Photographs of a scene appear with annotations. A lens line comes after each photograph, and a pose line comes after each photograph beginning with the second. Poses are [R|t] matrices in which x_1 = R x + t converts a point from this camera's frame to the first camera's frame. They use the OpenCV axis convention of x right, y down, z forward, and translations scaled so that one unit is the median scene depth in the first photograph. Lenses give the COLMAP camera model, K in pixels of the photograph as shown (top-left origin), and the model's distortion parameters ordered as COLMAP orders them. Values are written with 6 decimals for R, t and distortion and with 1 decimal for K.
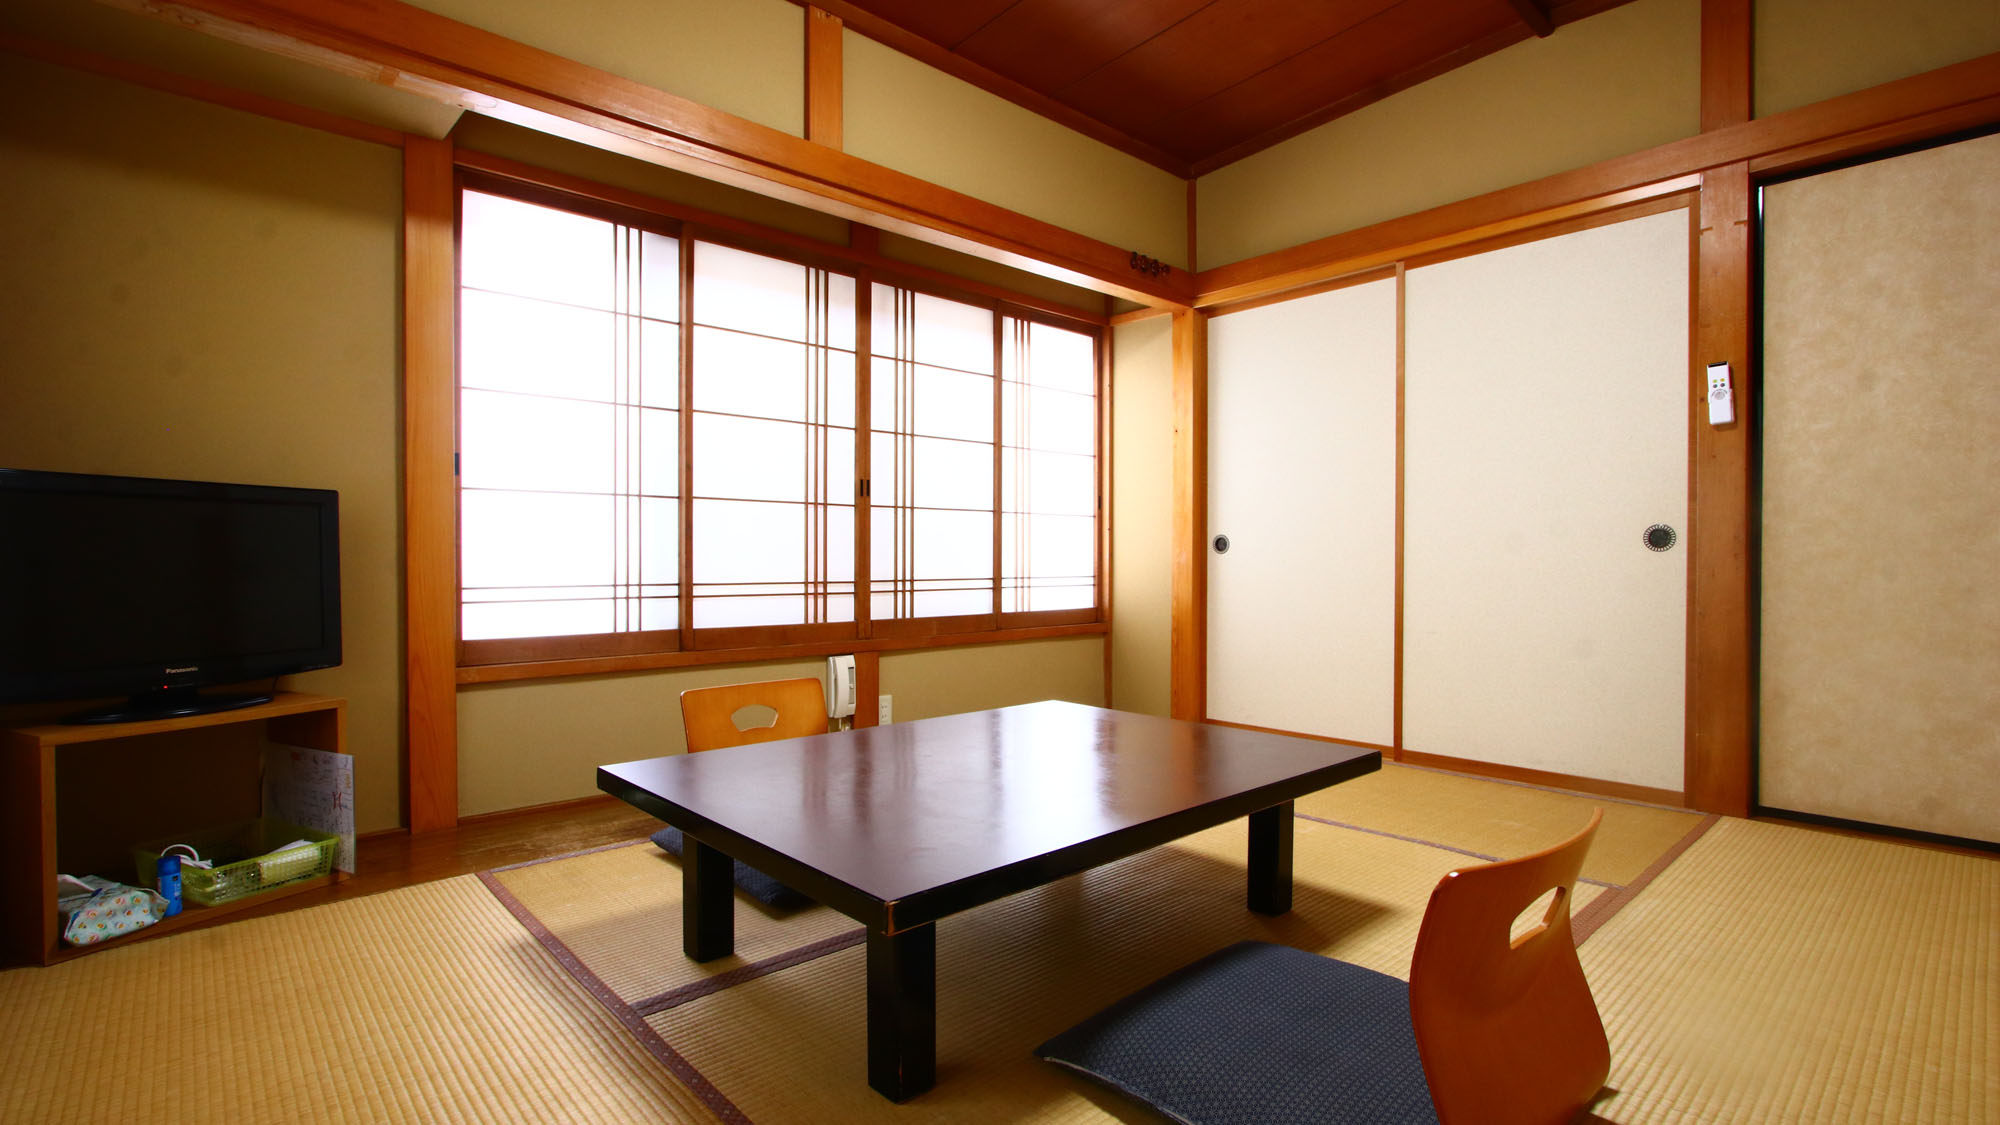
lens RADIAL K [[928.9, 0, 993.3], [0, 928.9, 565.3], [0, 0, 1]] dist [-0.015926, 0.000480]
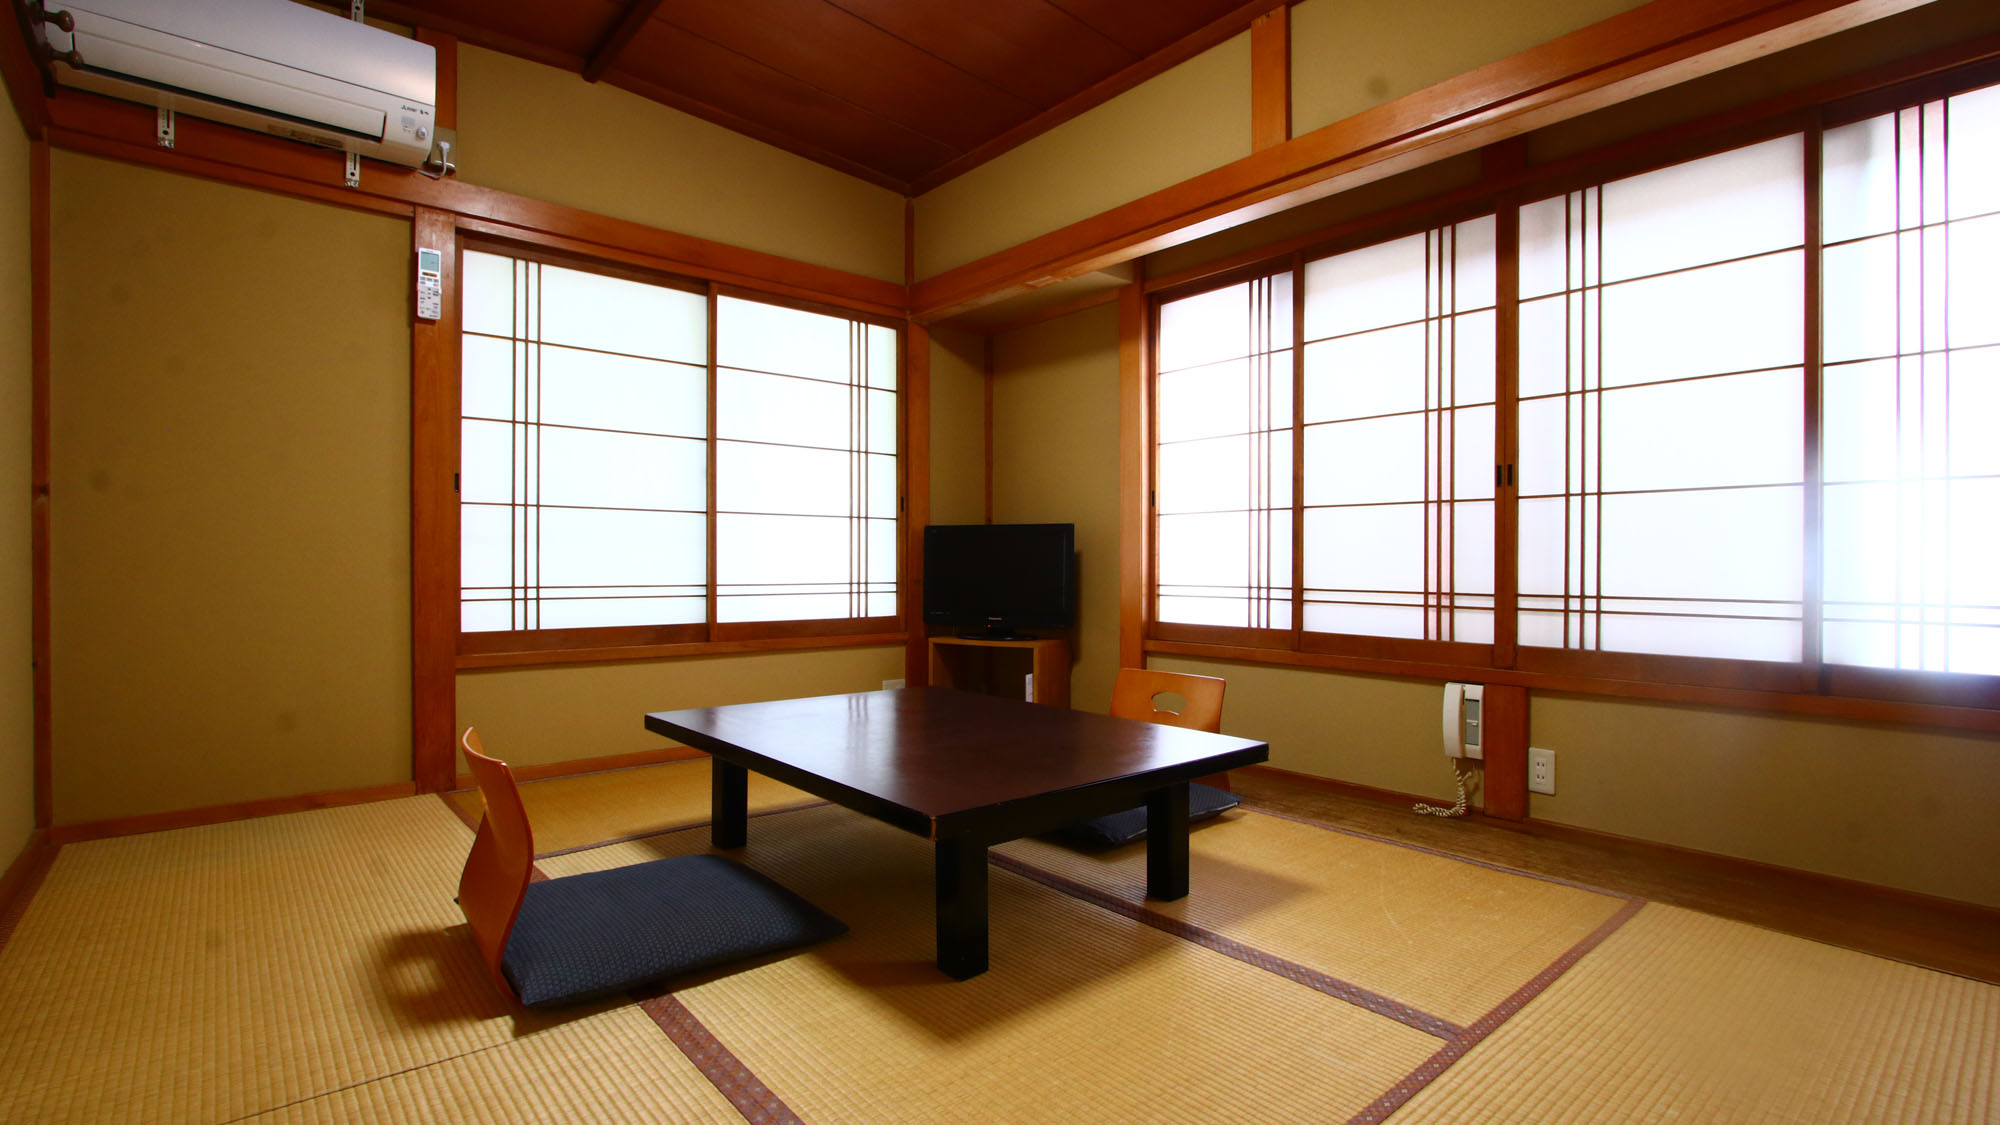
lens RADIAL K [[936.2, 0, 995.7], [0, 936.2, 570.1], [0, 0, 1]] dist [-0.000574, -0.000004]
pose [[-0.029592, 0.006069, -0.999544, 0.686383], [-0.011959, 0.999908, 0.006425, -0.003692], [0.999491, 0.012143, -0.029516, 0.614045]]
